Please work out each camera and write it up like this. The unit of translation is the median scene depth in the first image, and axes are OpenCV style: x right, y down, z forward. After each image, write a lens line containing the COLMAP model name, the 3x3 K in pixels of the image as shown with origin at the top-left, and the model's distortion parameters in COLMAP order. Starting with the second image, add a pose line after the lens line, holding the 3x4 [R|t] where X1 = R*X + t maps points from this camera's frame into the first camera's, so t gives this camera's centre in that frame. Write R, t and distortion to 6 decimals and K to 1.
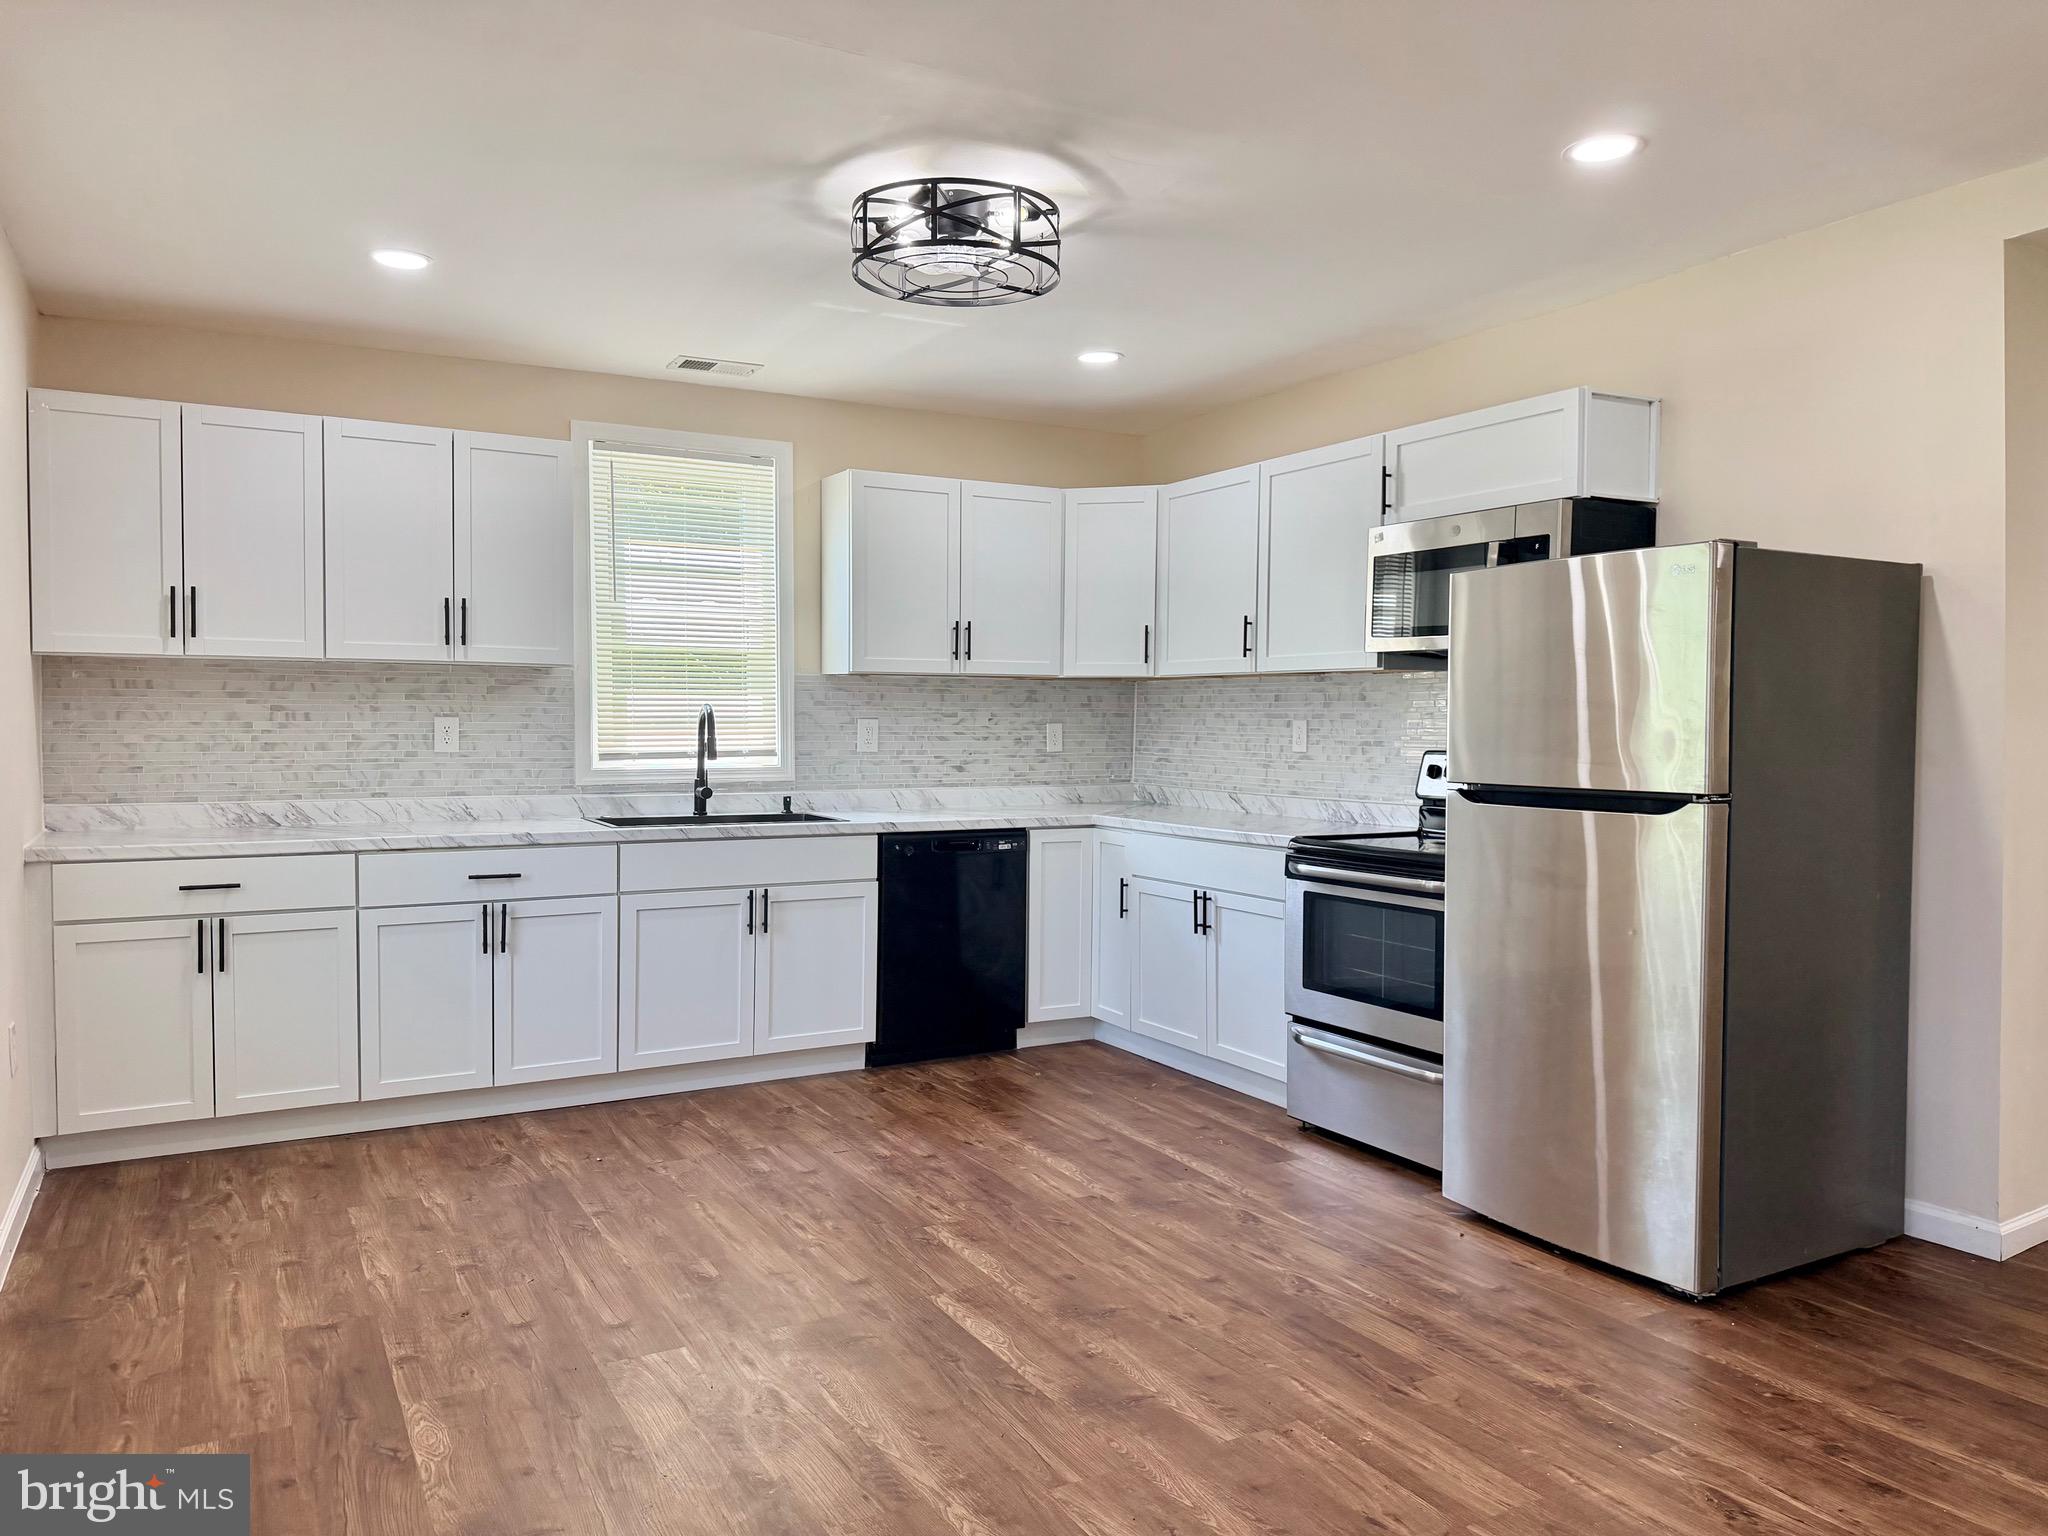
lens RADIAL K [[1435.3, 0, 1024.8], [0, 1435.3, 771.7], [0, 0, 1]] dist [0.041909, -0.054083]
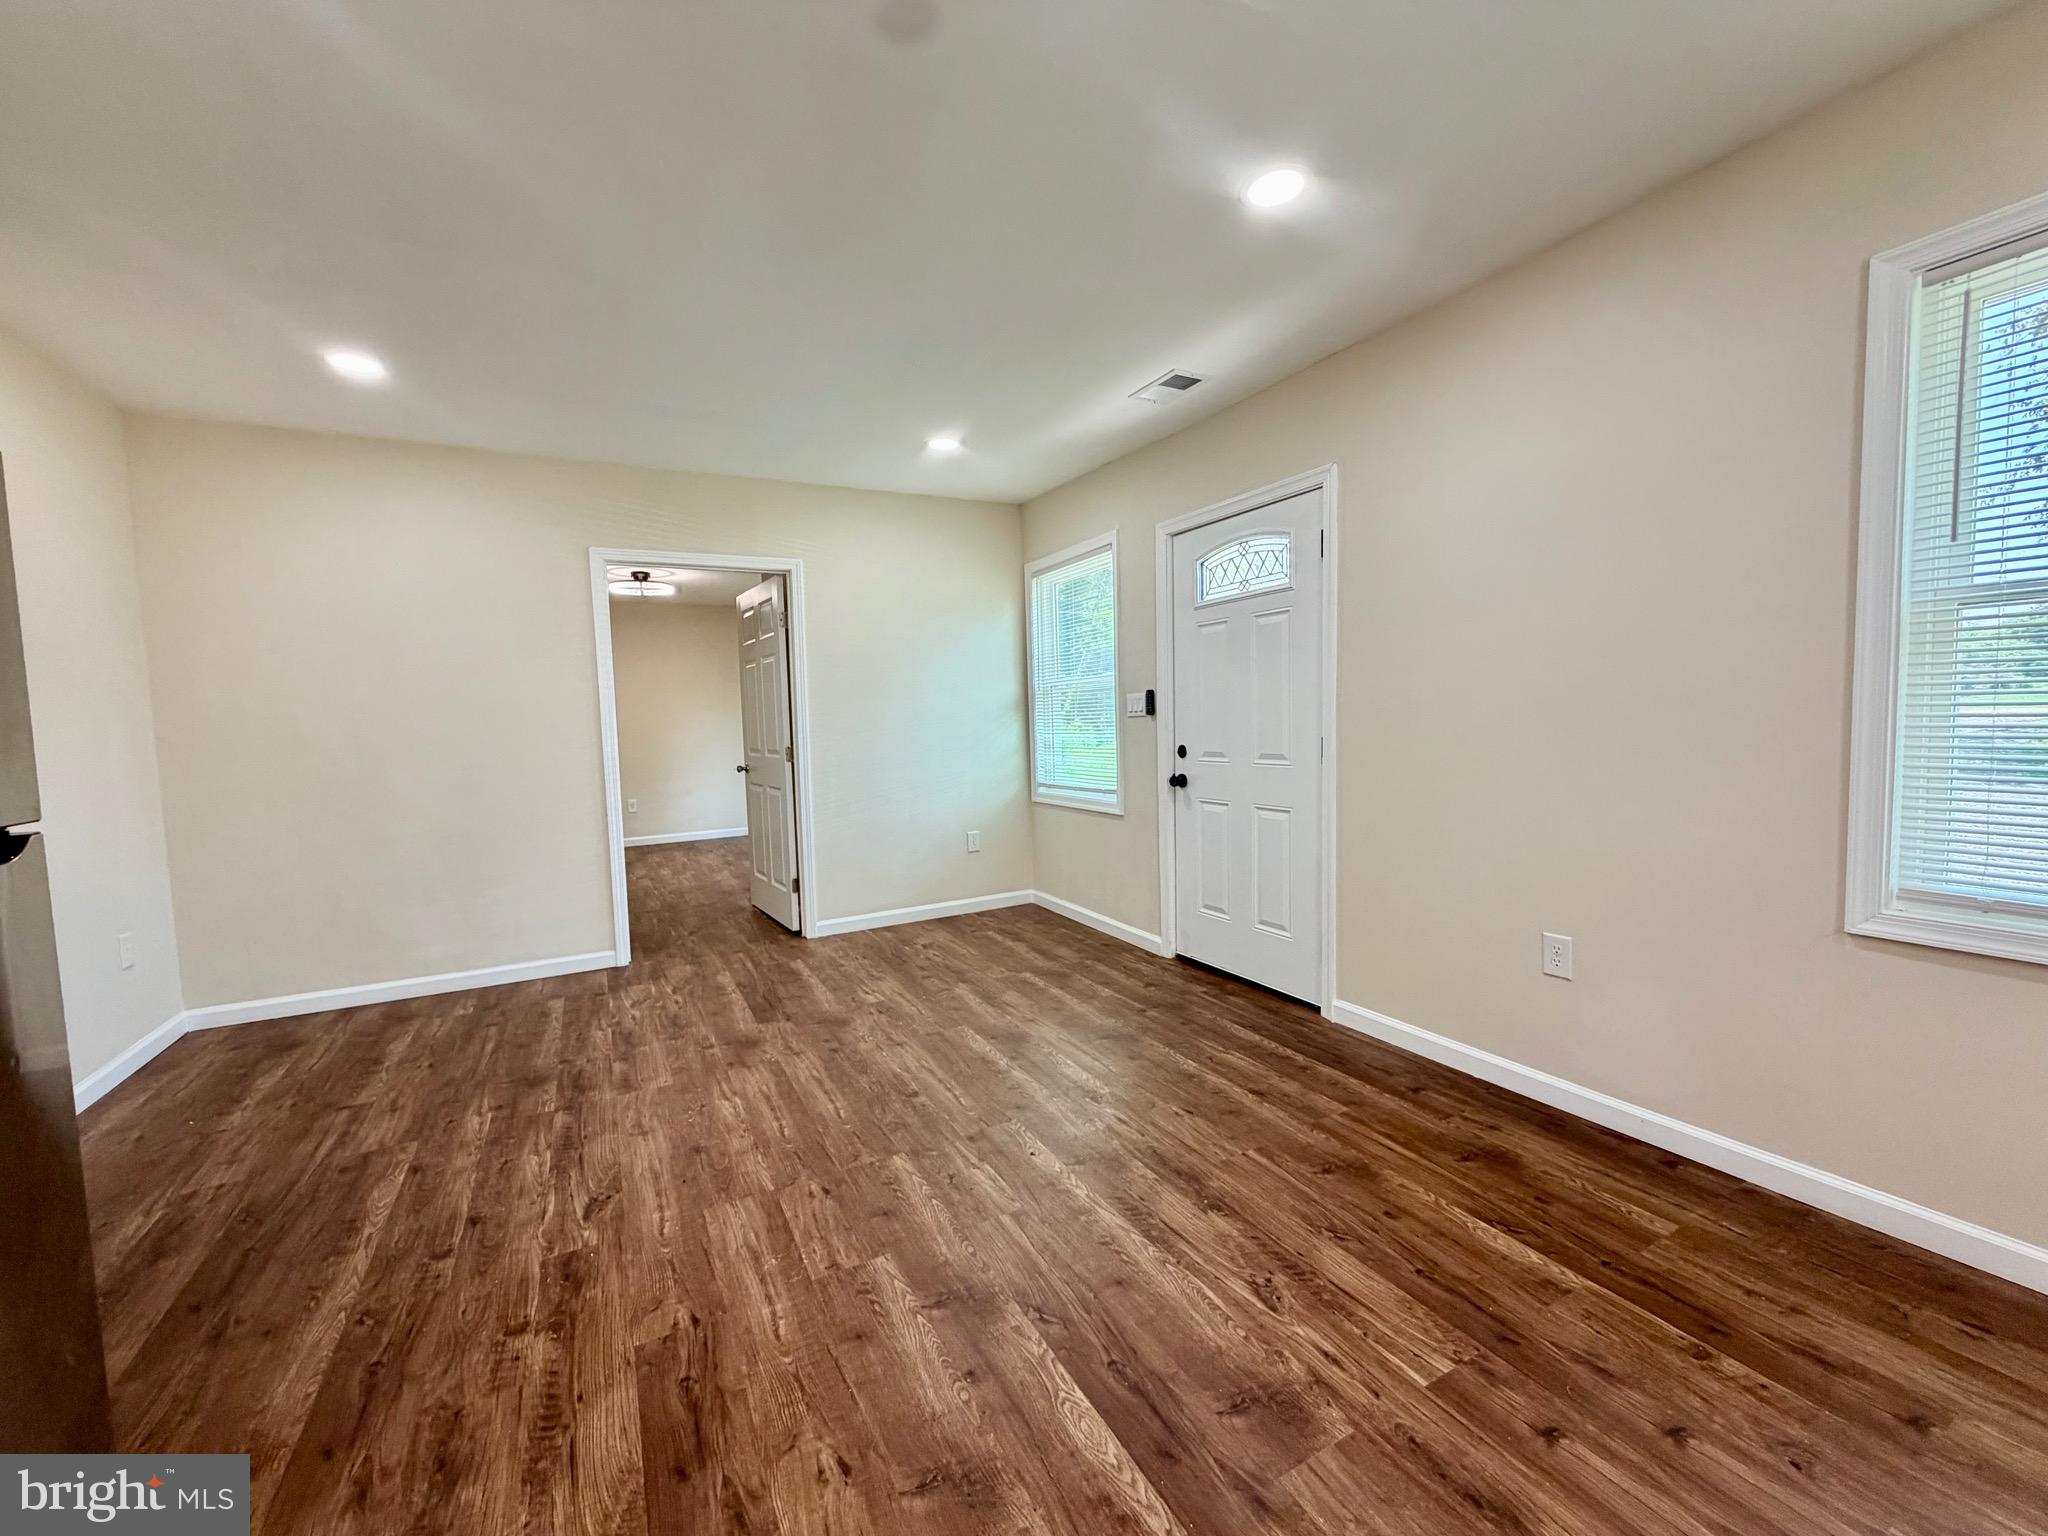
lens RADIAL K [[818.5, 0, 1016.2], [0, 818.5, 772.7], [0, 0, 1]] dist [-0.001972, 0.002100]
pose [[-0.999187, 0.030432, 0.026436, -0.008454], [0.032997, 0.994164, 0.102707, -0.027958], [-0.023156, 0.103496, -0.994360, 1.183575]]
